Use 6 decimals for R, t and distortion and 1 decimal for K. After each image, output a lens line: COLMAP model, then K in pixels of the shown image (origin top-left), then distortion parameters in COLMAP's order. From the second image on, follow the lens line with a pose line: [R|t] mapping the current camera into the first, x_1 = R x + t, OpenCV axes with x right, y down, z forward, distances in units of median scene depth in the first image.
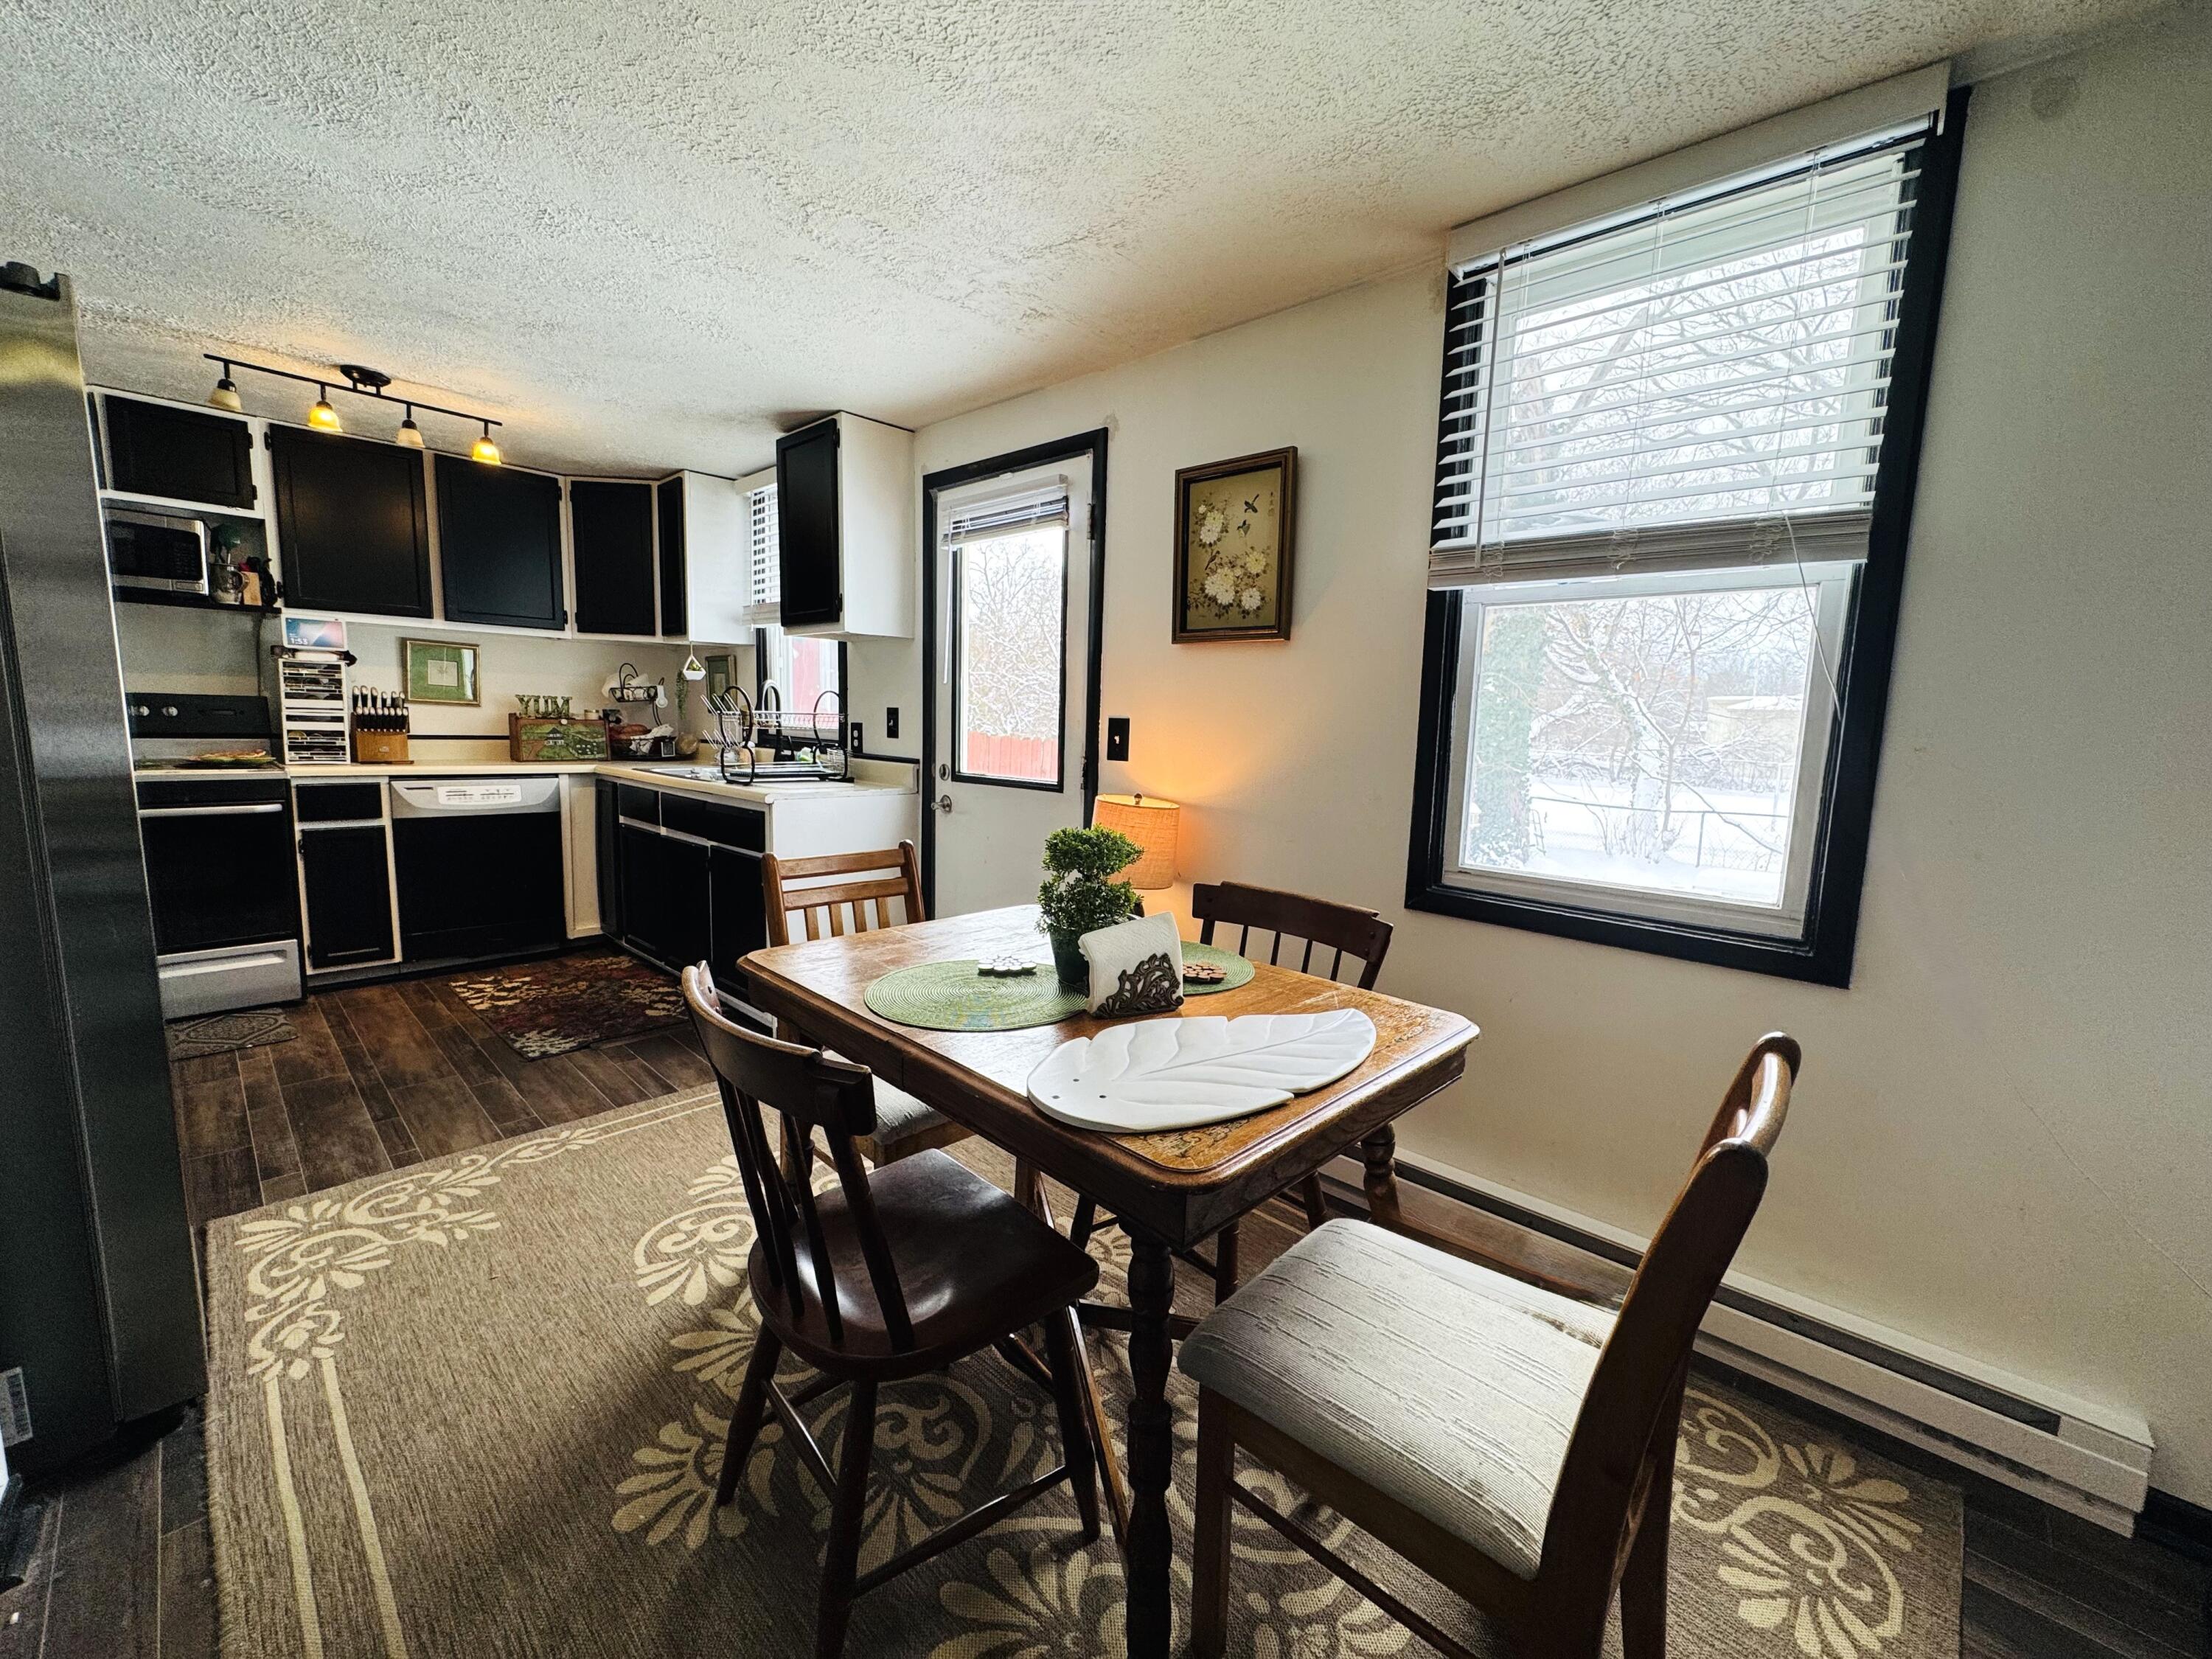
lens RADIAL K [[879.5, 0, 1107.5], [0, 879.5, 831.3], [0, 0, 1]] dist [-0.000078, -0.000336]
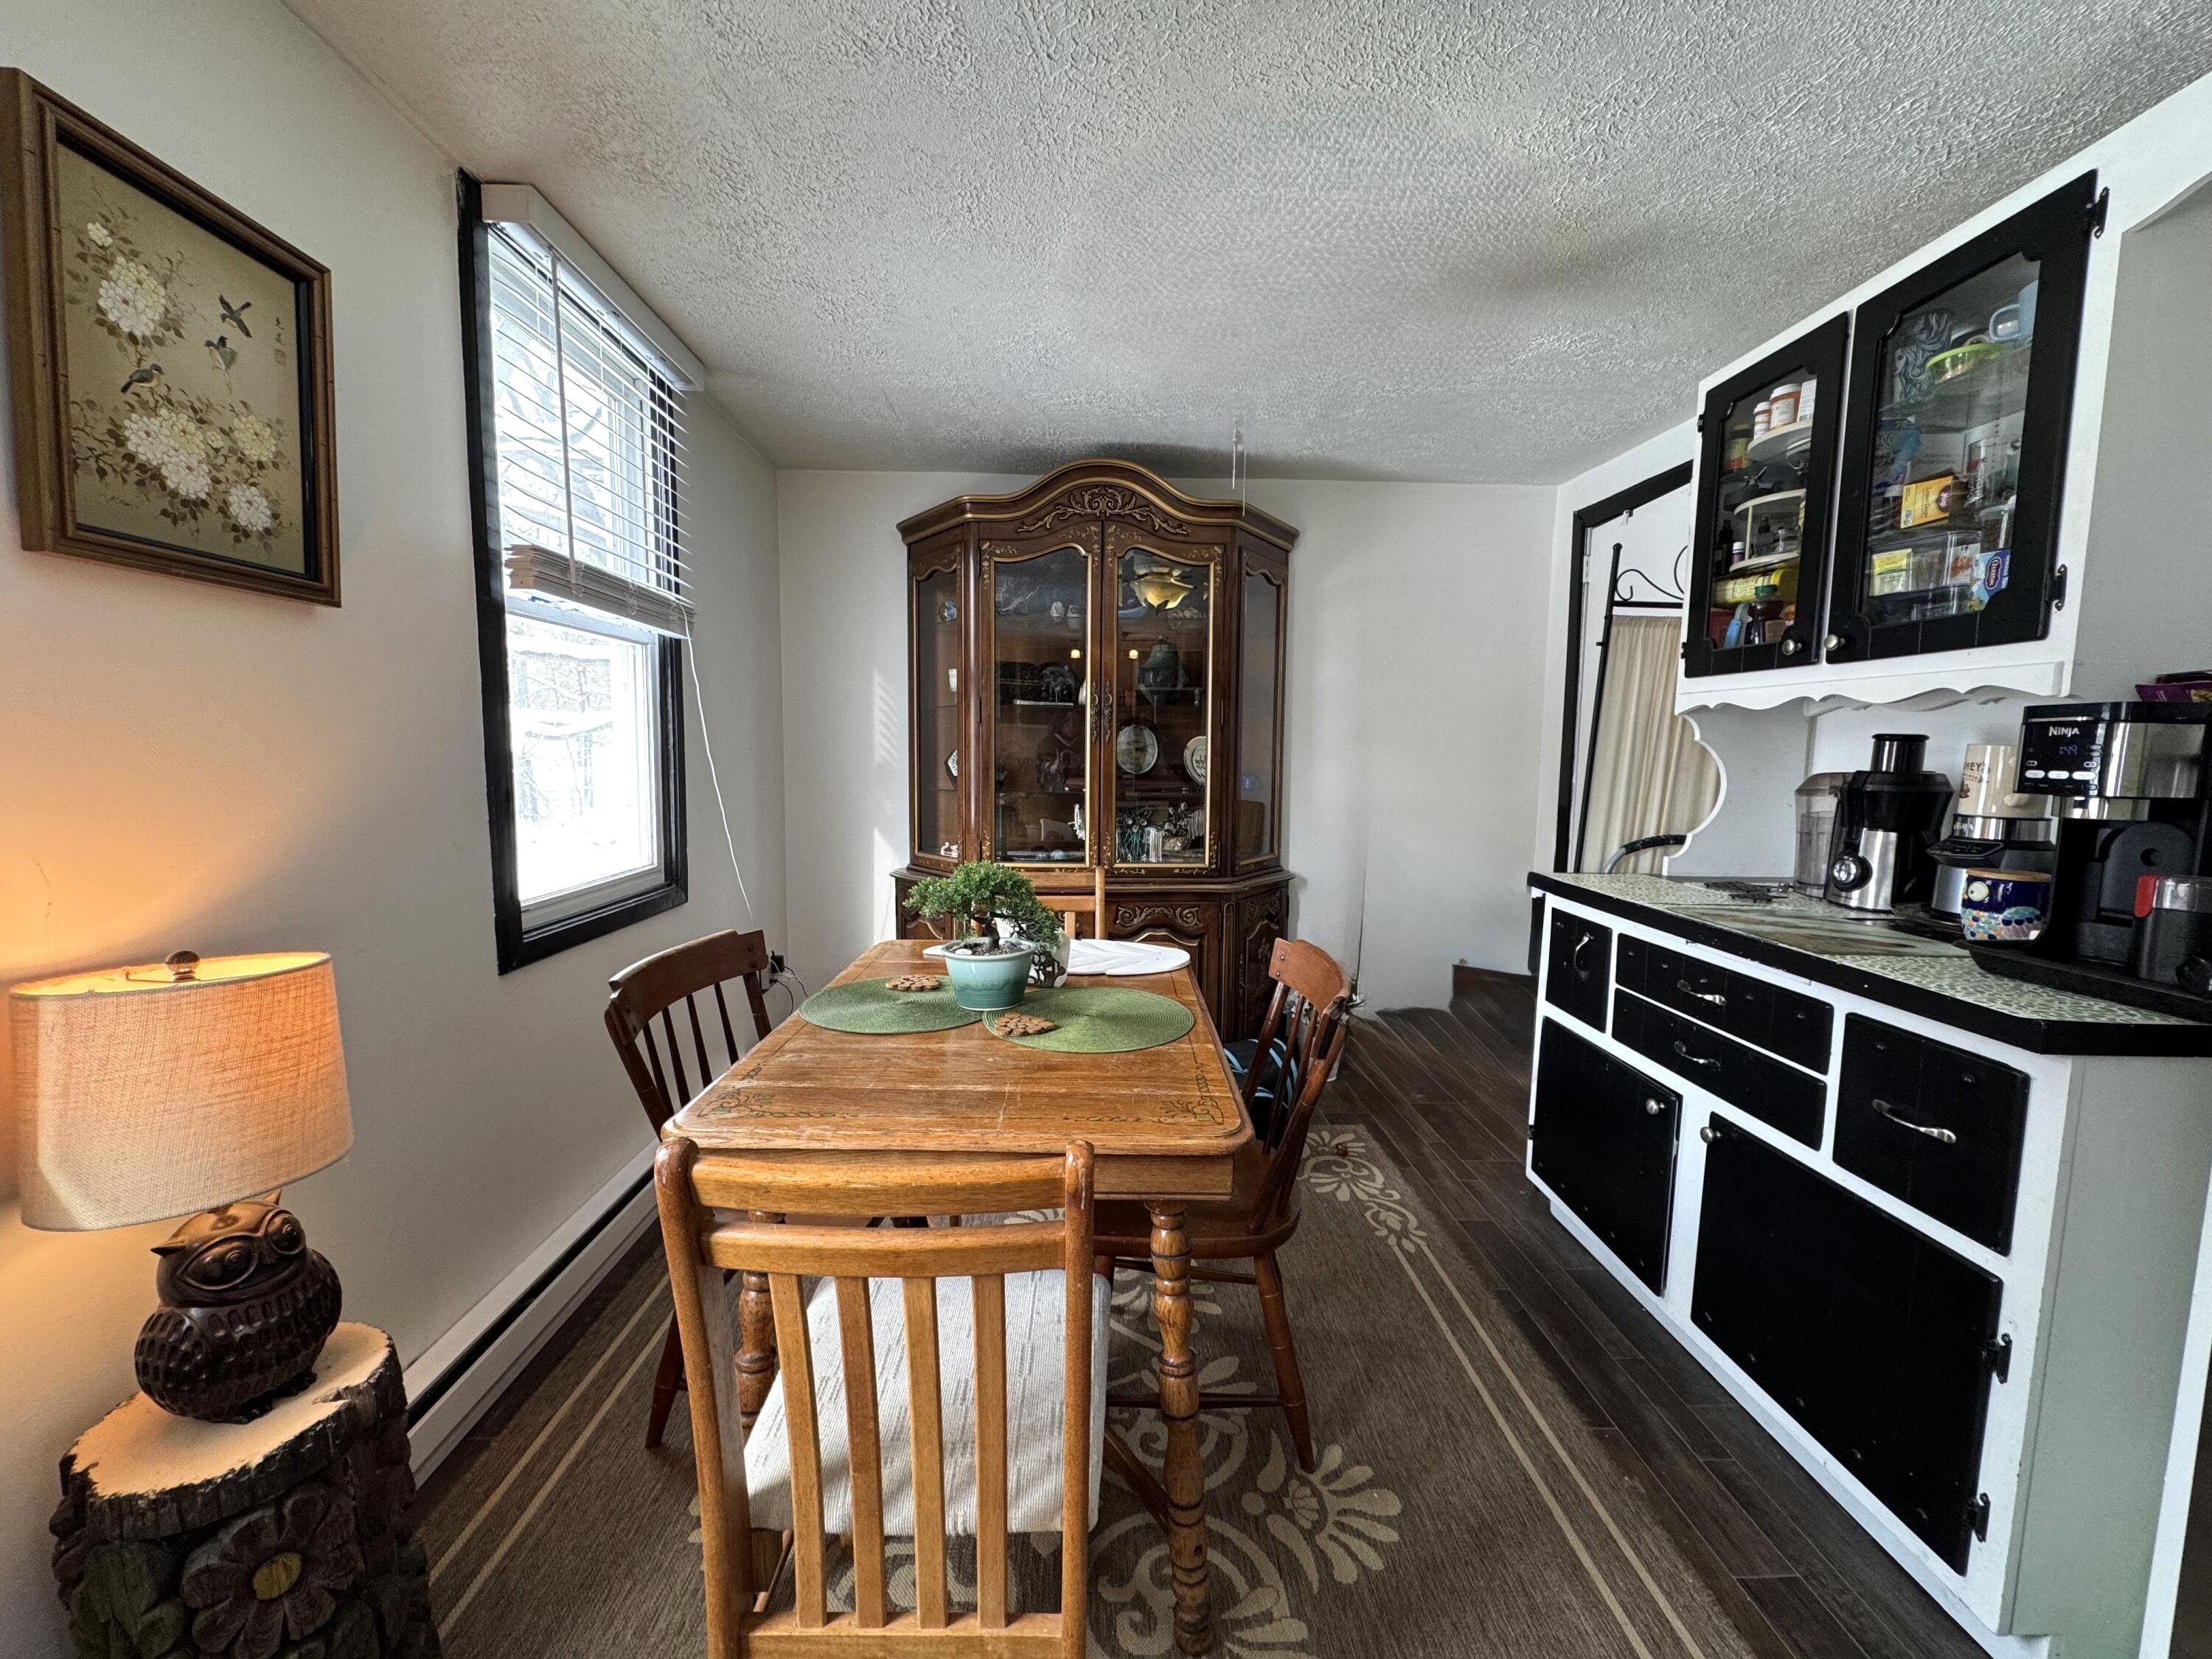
lens RADIAL K [[879.5, 0, 1107.5], [0, 879.5, 831.3], [0, 0, 1]] dist [-0.000078, -0.000336]
pose [[-0.705103, -0.107748, 0.700871, -0.357135], [0.056474, 0.976716, 0.206969, -0.104876], [-0.706853, 0.185516, -0.682600, 0.672438]]
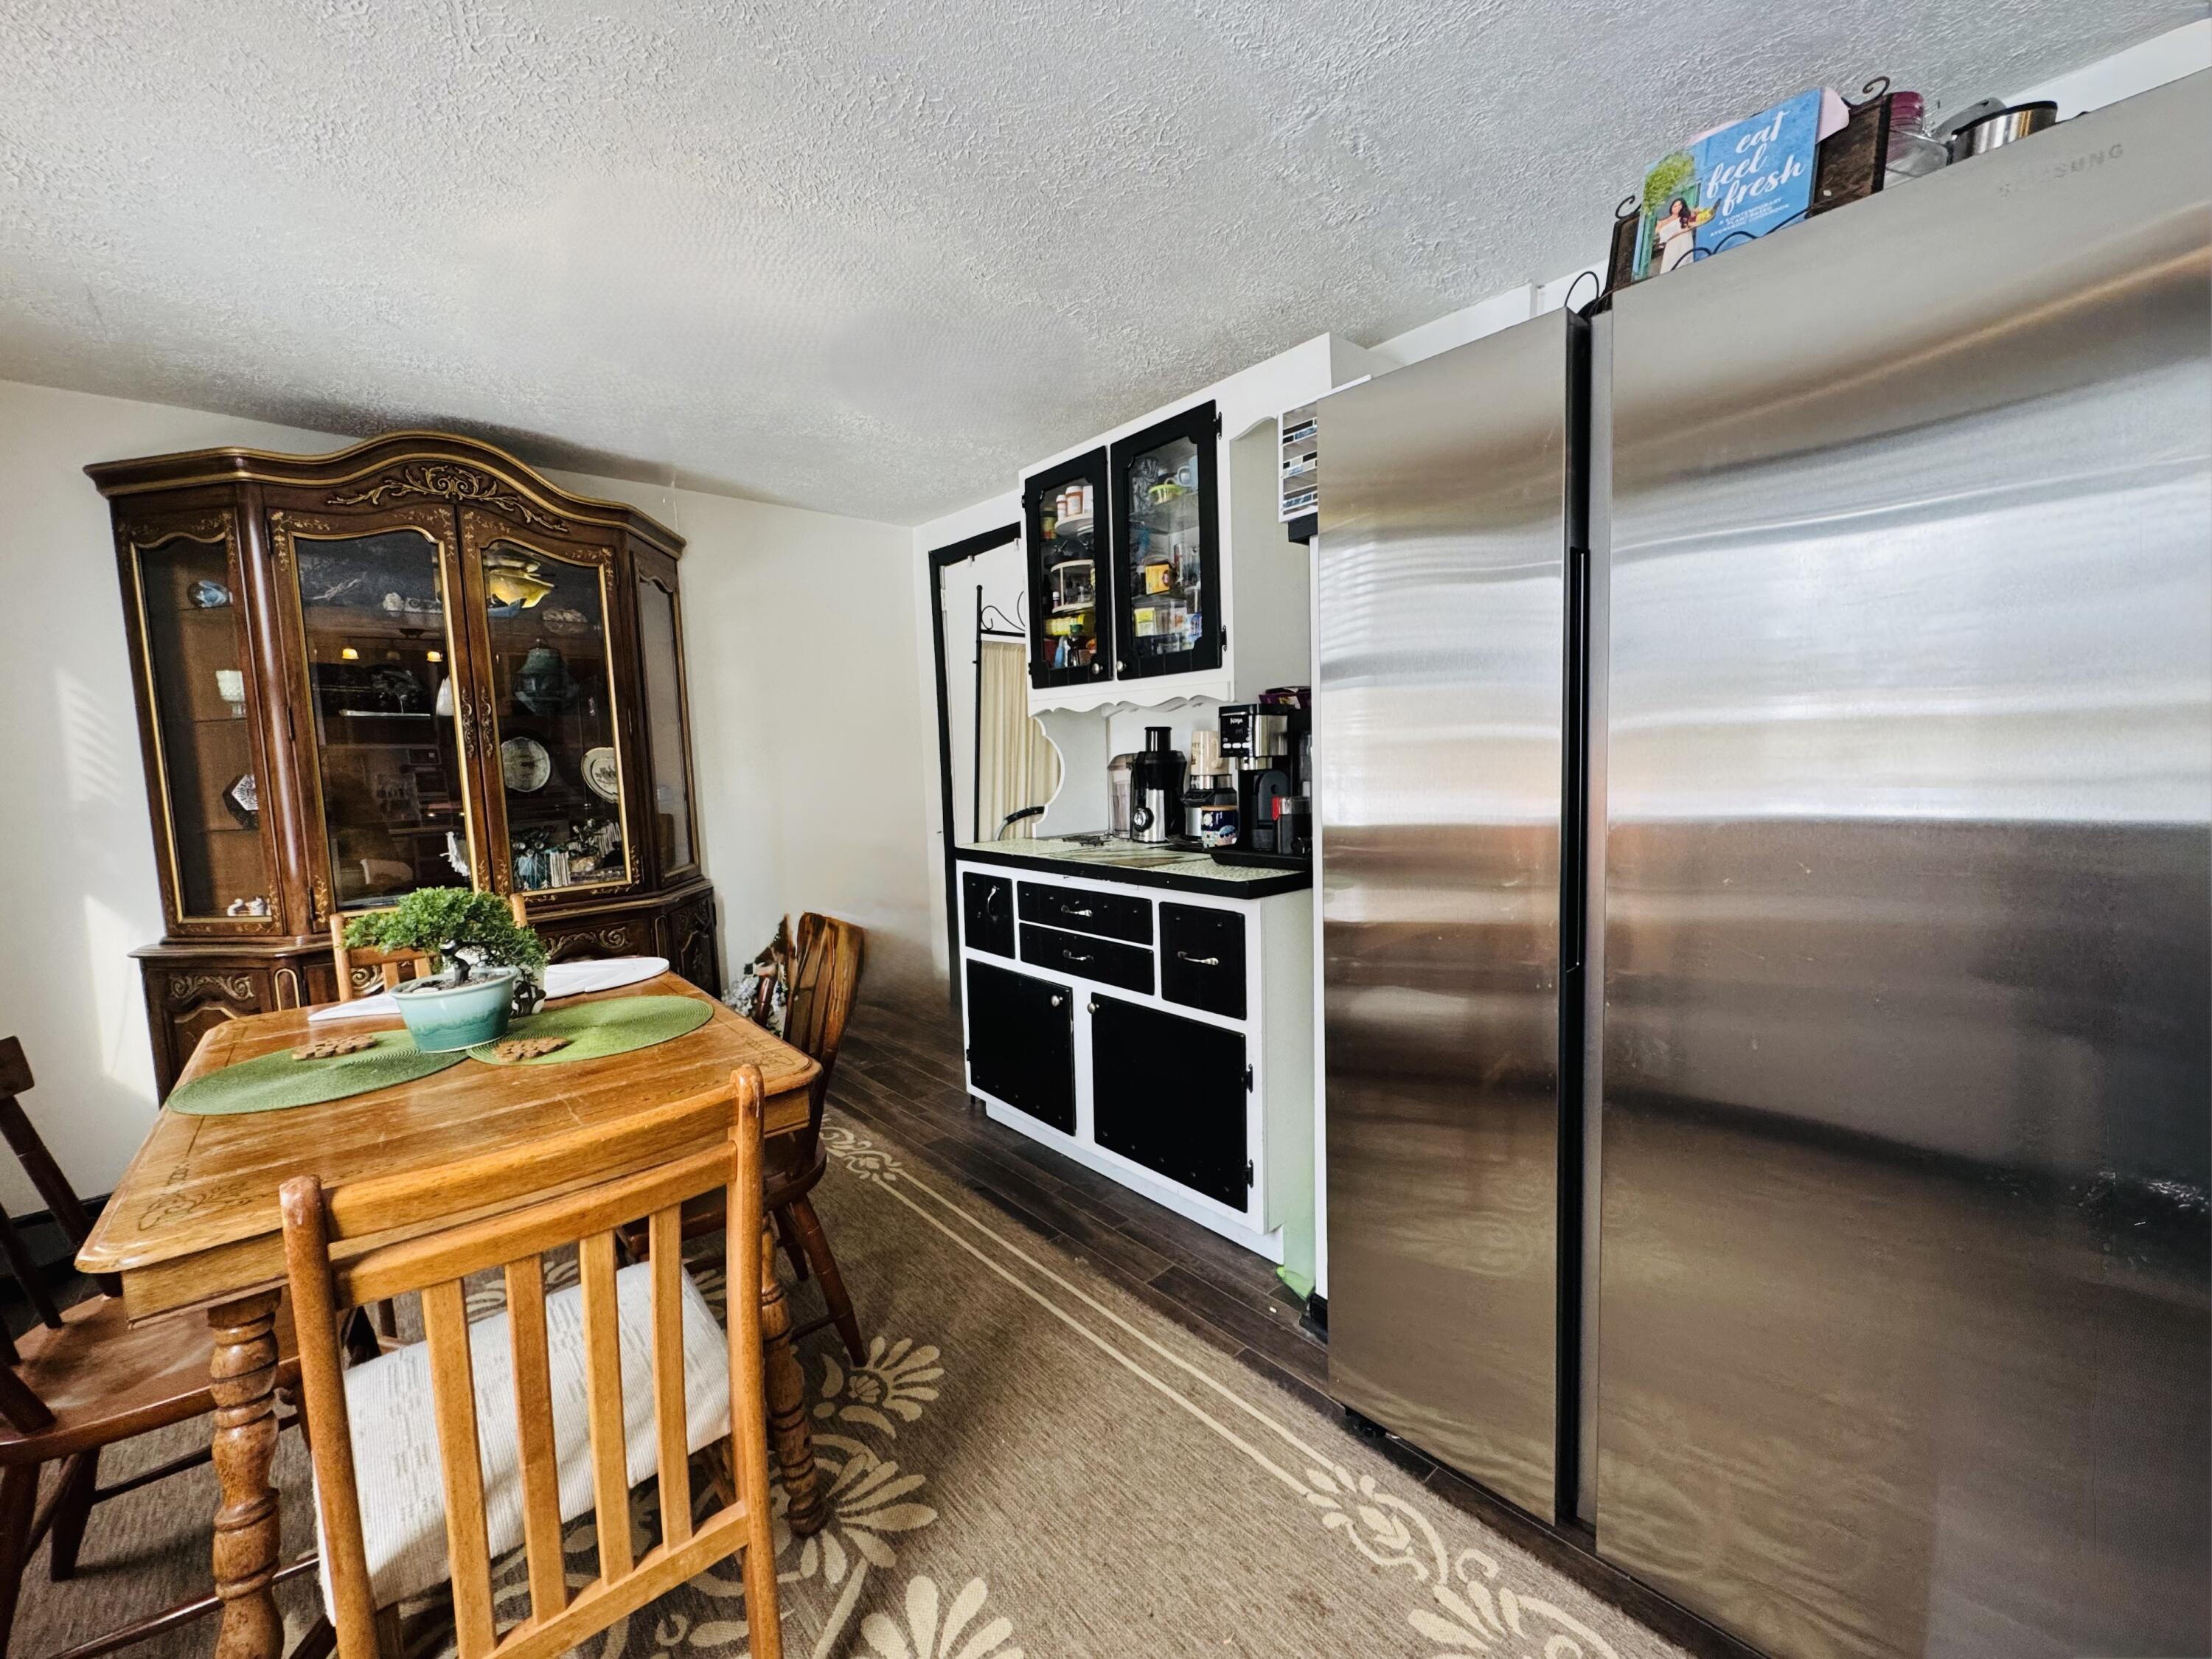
lens RADIAL K [[879.5, 0, 1107.5], [0, 879.5, 831.3], [0, 0, 1]] dist [-0.000078, -0.000336]
pose [[-0.996753, -0.006542, 0.080252, -0.337239], [0.011327, 0.975391, 0.220192, -0.110532], [-0.079717, 0.220386, -0.972150, 0.774039]]
